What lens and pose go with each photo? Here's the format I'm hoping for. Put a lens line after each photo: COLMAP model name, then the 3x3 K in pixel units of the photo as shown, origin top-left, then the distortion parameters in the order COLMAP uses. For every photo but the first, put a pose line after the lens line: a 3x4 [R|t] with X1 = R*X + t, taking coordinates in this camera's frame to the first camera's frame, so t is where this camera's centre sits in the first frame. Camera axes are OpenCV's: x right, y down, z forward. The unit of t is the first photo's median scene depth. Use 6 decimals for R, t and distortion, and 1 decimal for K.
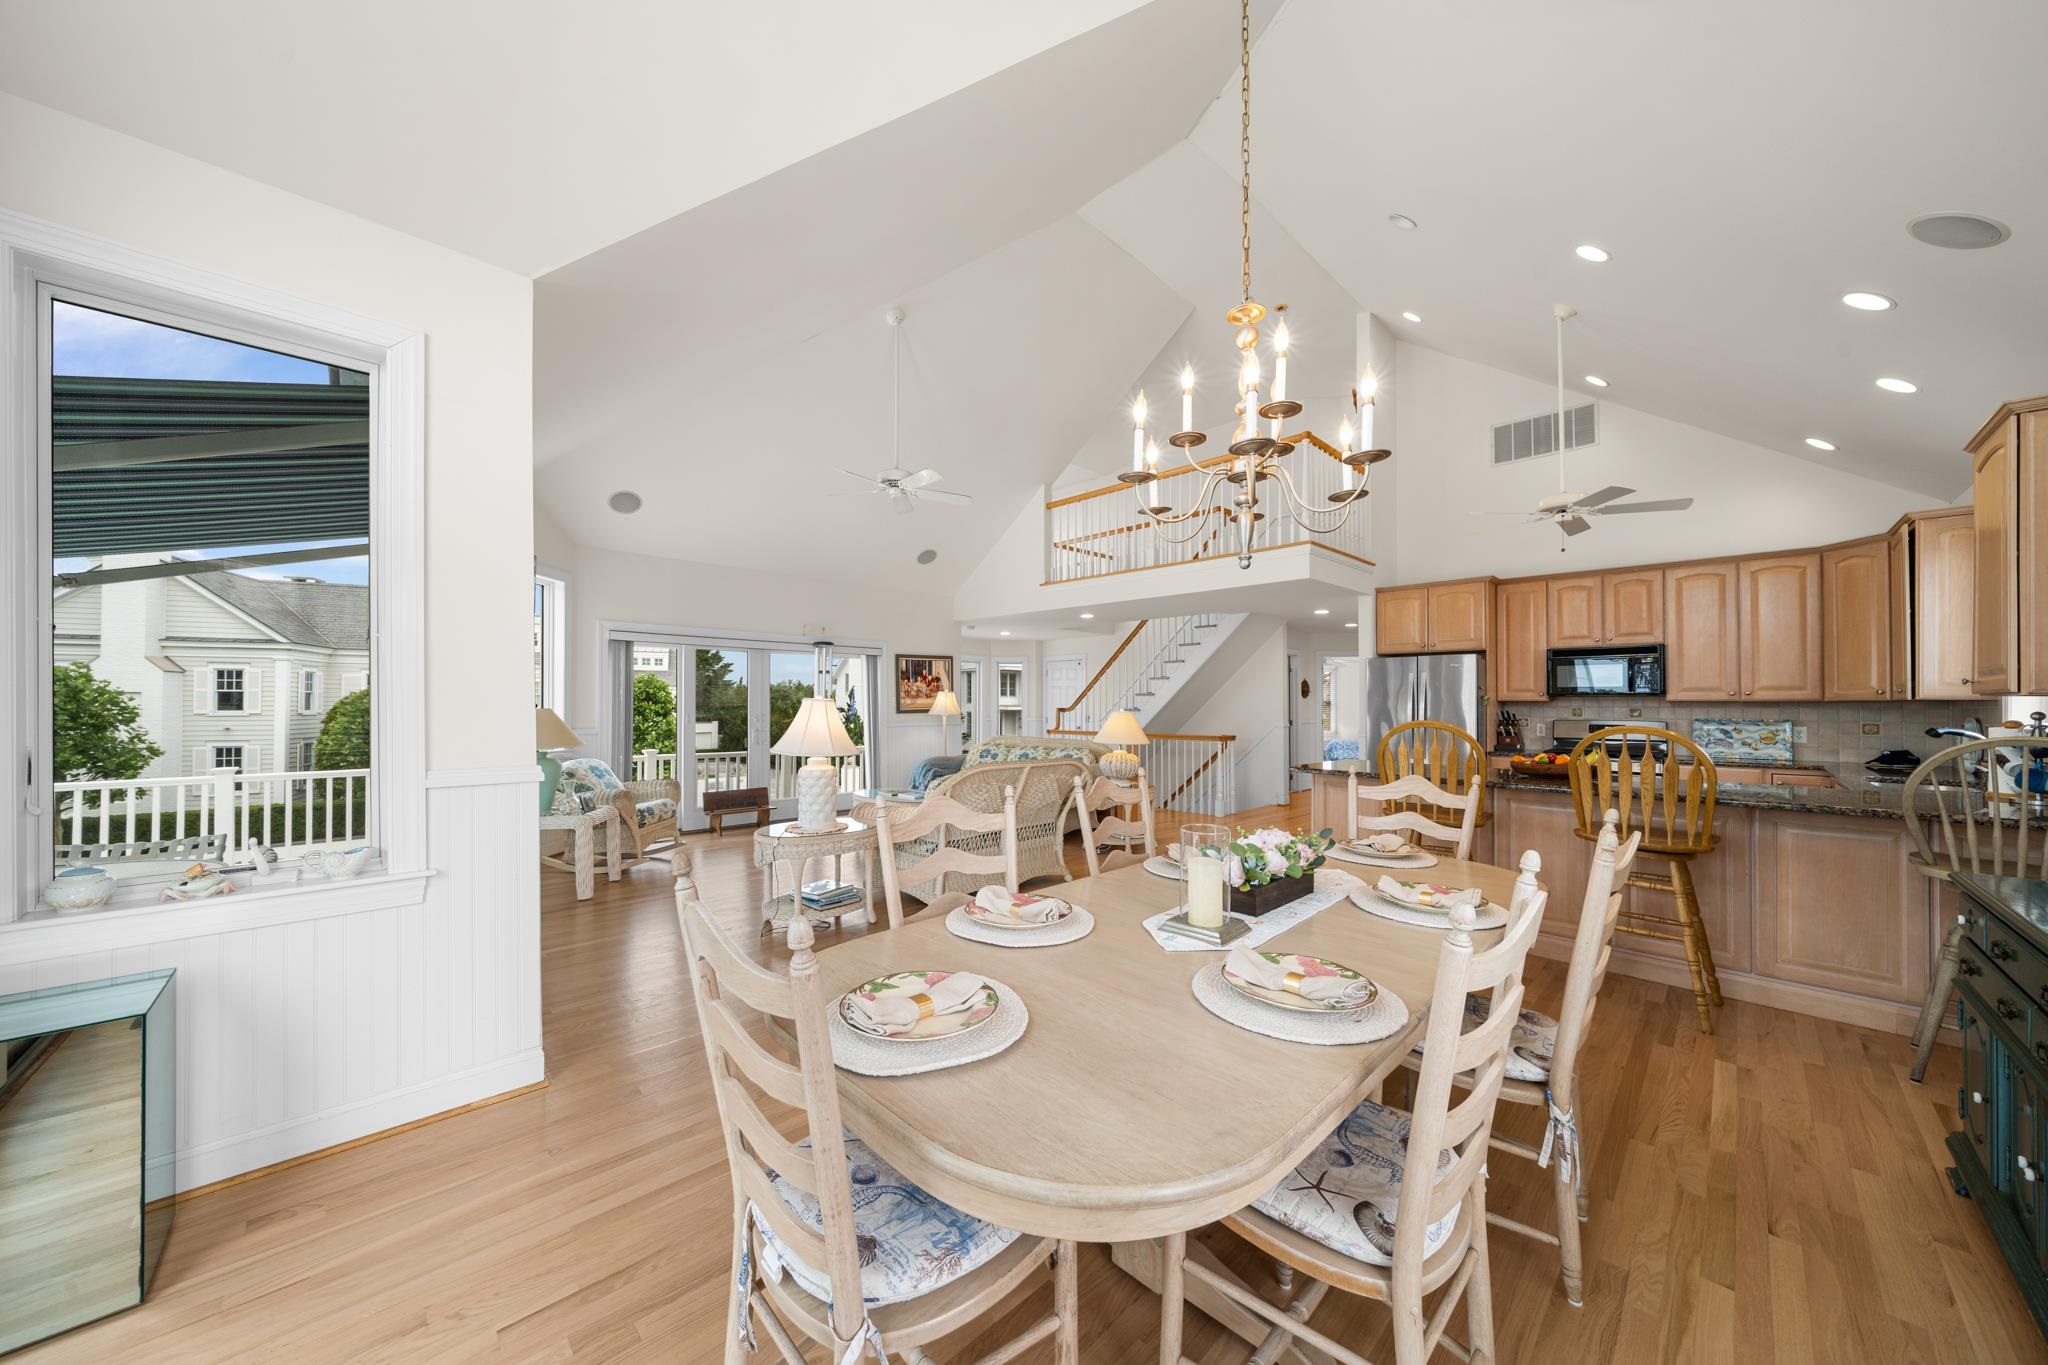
lens RADIAL K [[698.3, 0, 1019.7], [0, 698.3, 699.9], [0, 0, 1]] dist [-0.005380, -0.000014]
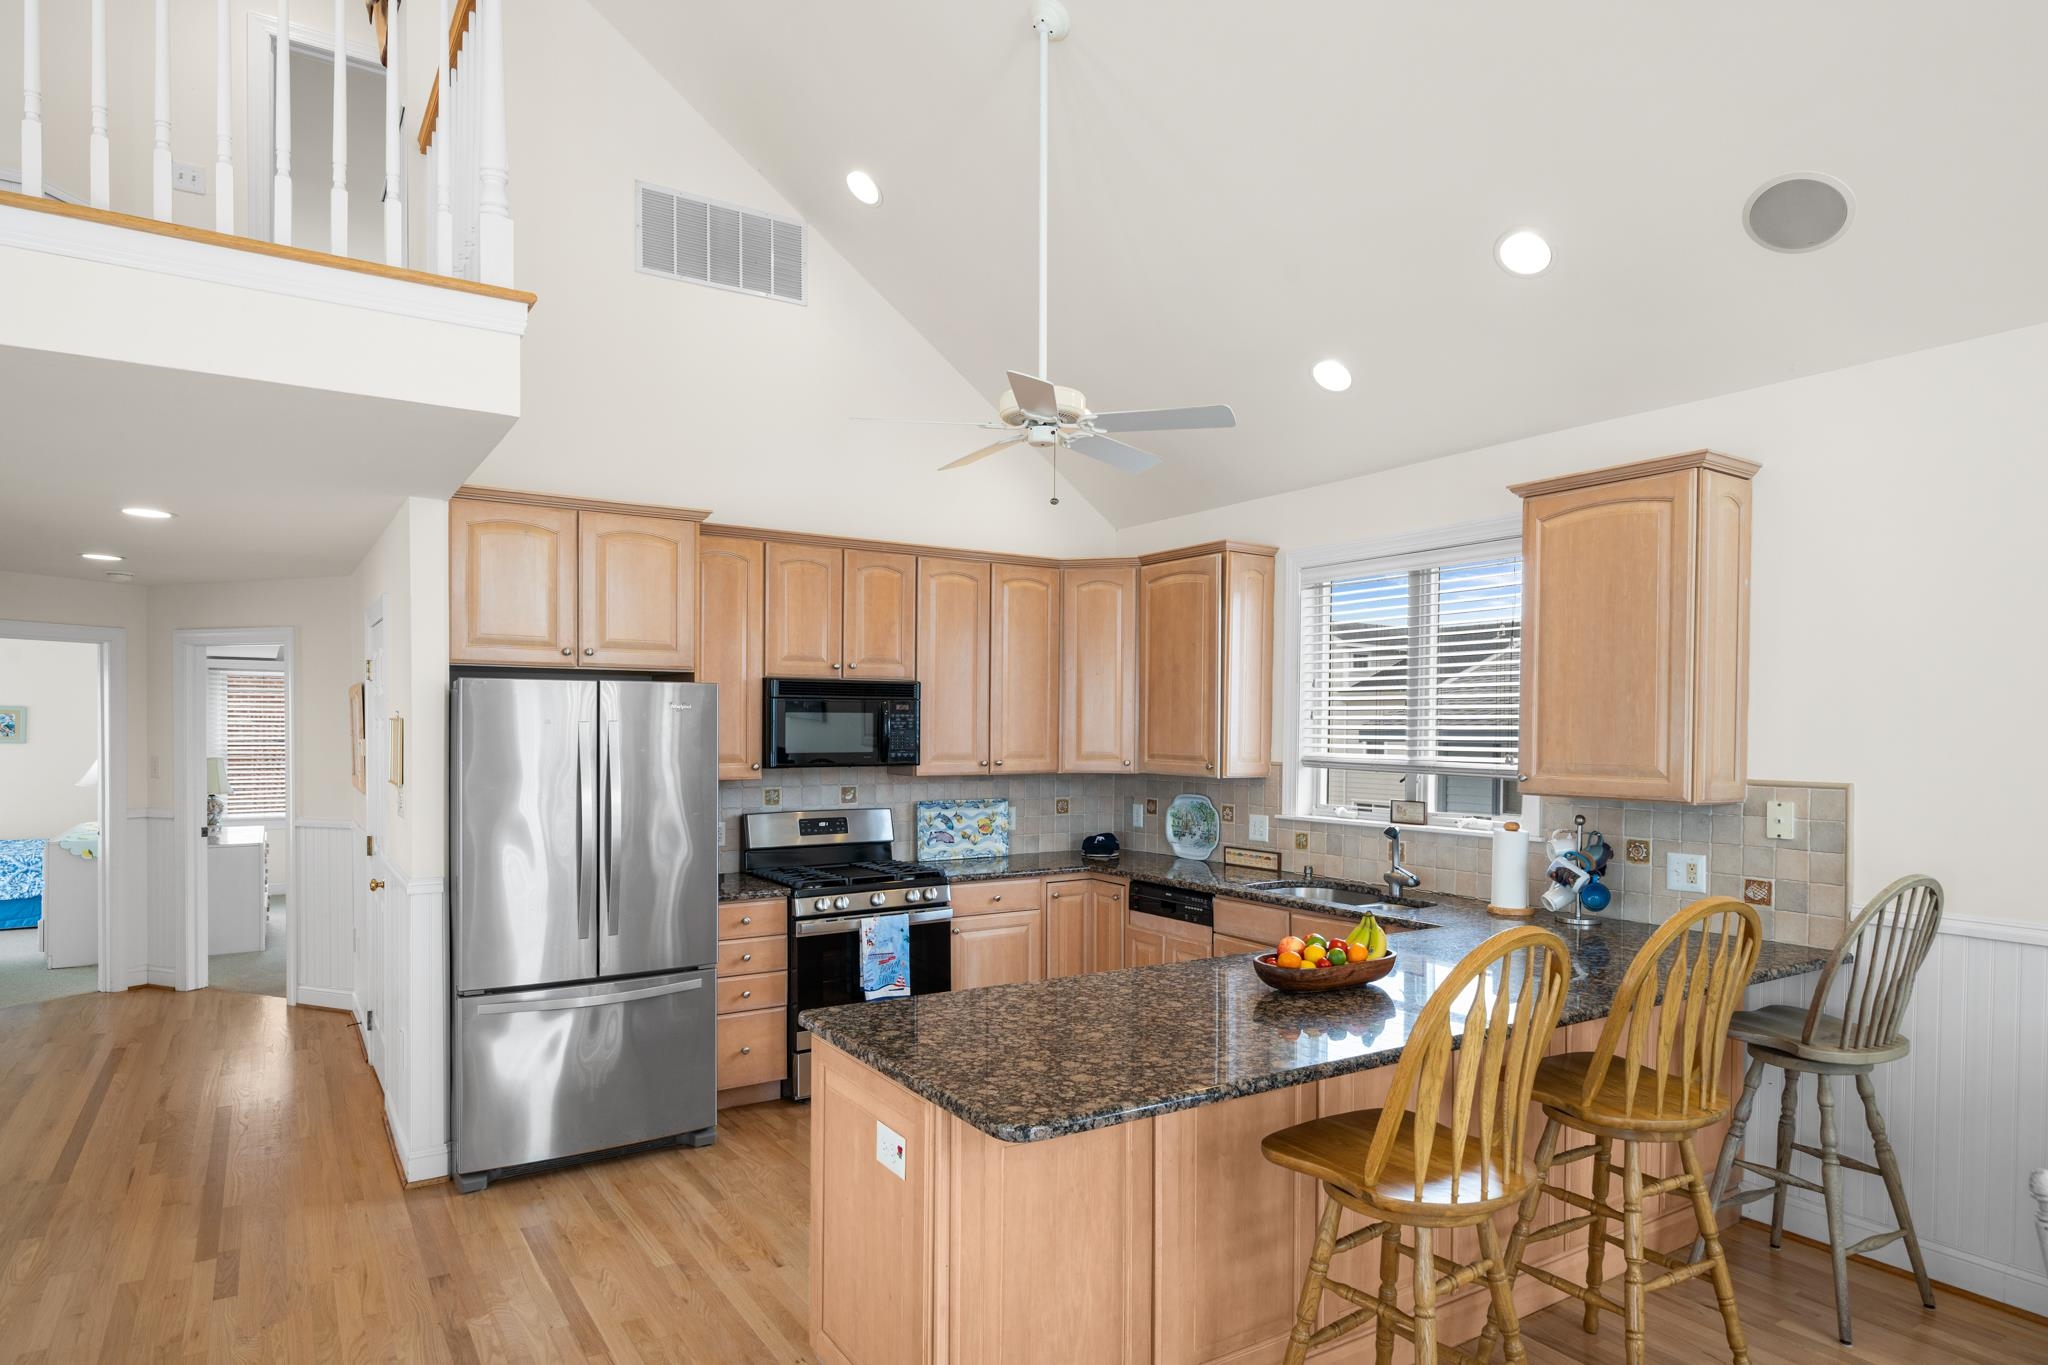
lens RADIAL K [[1159.4, 0, 1012.7], [0, 1159.4, 739.6], [0, 0, 1]] dist [0.000652, 0.000637]
pose [[0.191093, -0.015782, 0.981445, -0.034176], [-0.009678, 0.999792, 0.017962, -0.041972], [-0.981524, -0.012931, 0.190901, 0.621664]]
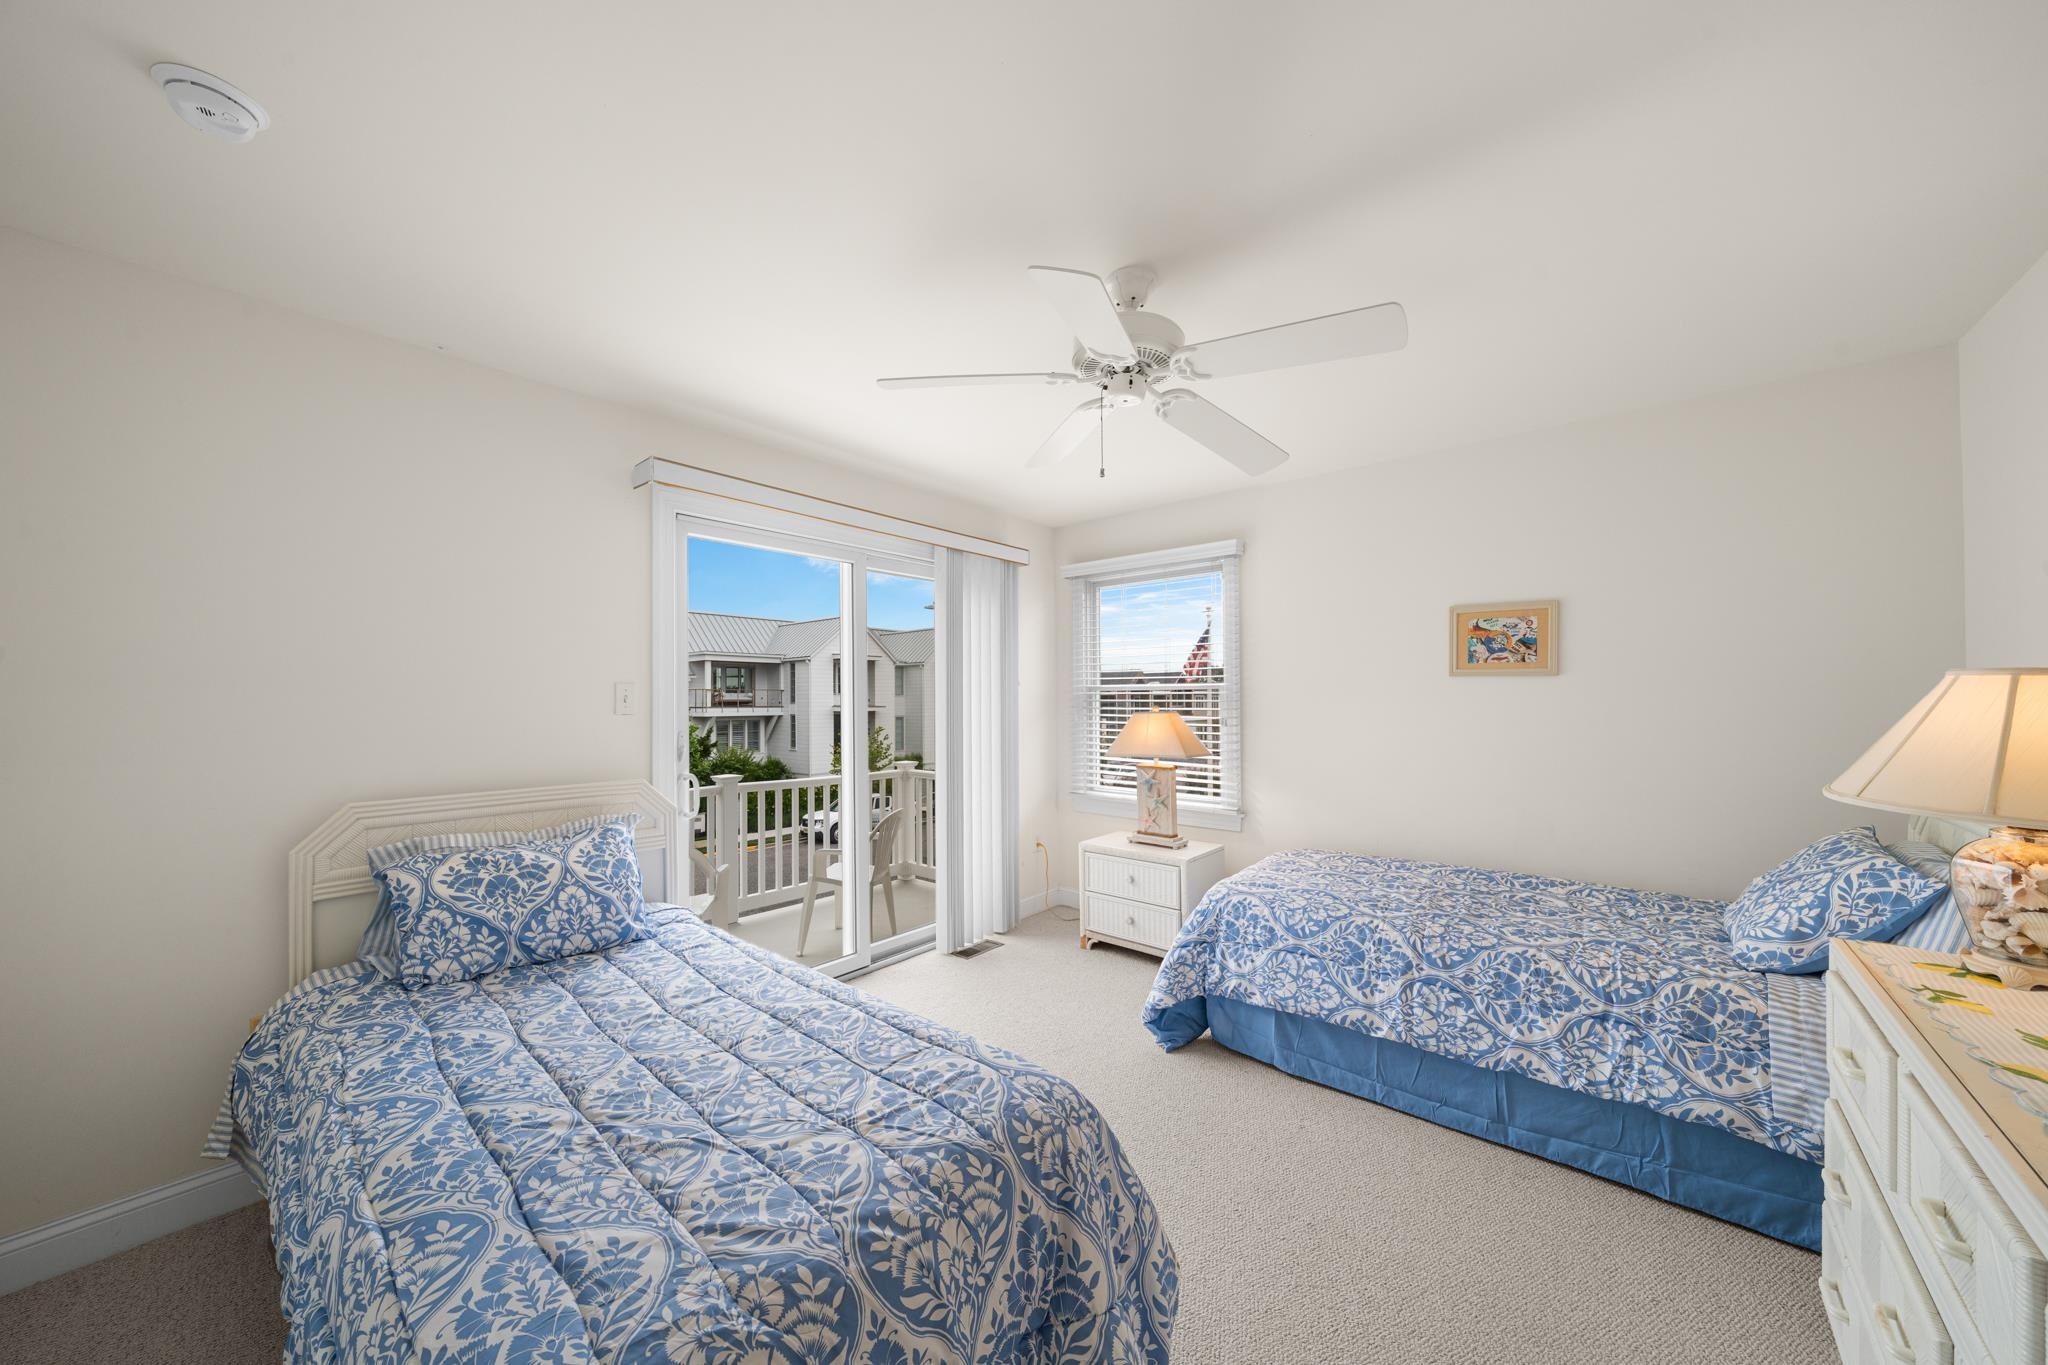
lens RADIAL K [[698.3, 0, 1019.7], [0, 698.3, 699.9], [0, 0, 1]] dist [-0.005380, -0.000014]
pose [[0.996063, -0.012028, 0.087823, 0.785948], [0.011744, 0.999924, 0.003747, 0.011590], [-0.087862, -0.002701, 0.996129, 1.712321]]
